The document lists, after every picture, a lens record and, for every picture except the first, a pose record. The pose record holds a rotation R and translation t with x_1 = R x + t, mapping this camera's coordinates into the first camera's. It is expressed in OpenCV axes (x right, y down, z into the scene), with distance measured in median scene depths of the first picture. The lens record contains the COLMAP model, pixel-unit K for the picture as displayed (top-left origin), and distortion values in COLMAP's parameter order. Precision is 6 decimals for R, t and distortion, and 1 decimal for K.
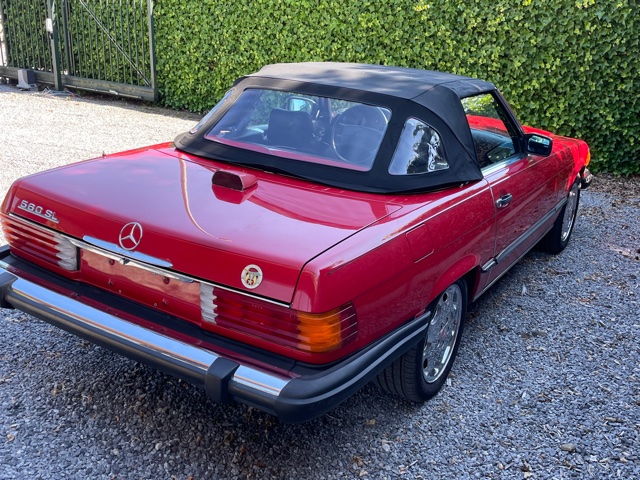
lens RADIAL K [[650.2, 0, 323.3], [0, 650.2, 240.1], [0, 0, 1]] dist [0.013477, 0.000000]
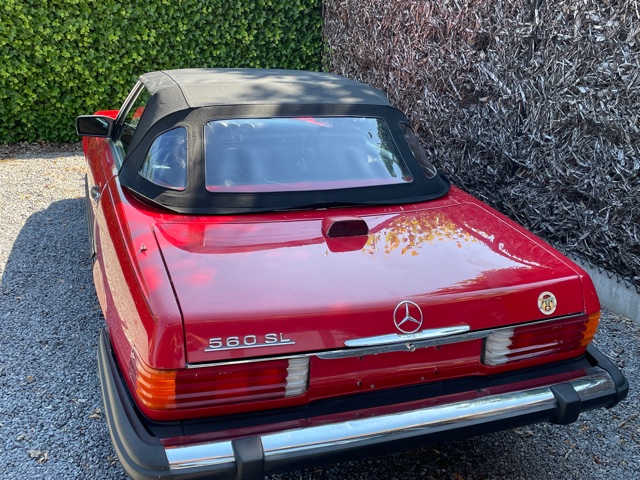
lens RADIAL K [[650.2, 0, 323.1], [0, 650.2, 243.8], [0, 0, 1]] dist [0.013477, 0.000000]
pose [[0.635895, -0.306630, 0.708248, -0.267383], [0.249413, 0.950092, 0.187401, -0.081944], [-0.730363, 0.057479, 0.680636, 0.133903]]
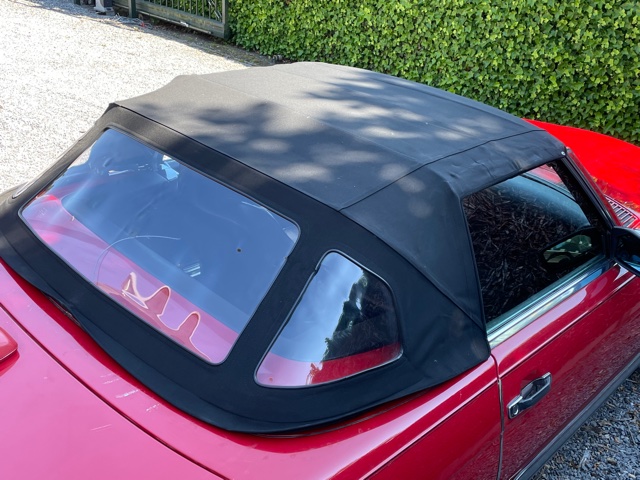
lens RADIAL K [[650.2, 0, 318.4], [0, 650.2, 236.4], [0, 0, 1]] dist [0.013477, 0.000000]
pose [[0.974764, 0.120717, -0.187786, 0.082259], [-0.097884, 0.987129, 0.126471, -0.099950], [0.200636, -0.104898, 0.974034, 0.197597]]
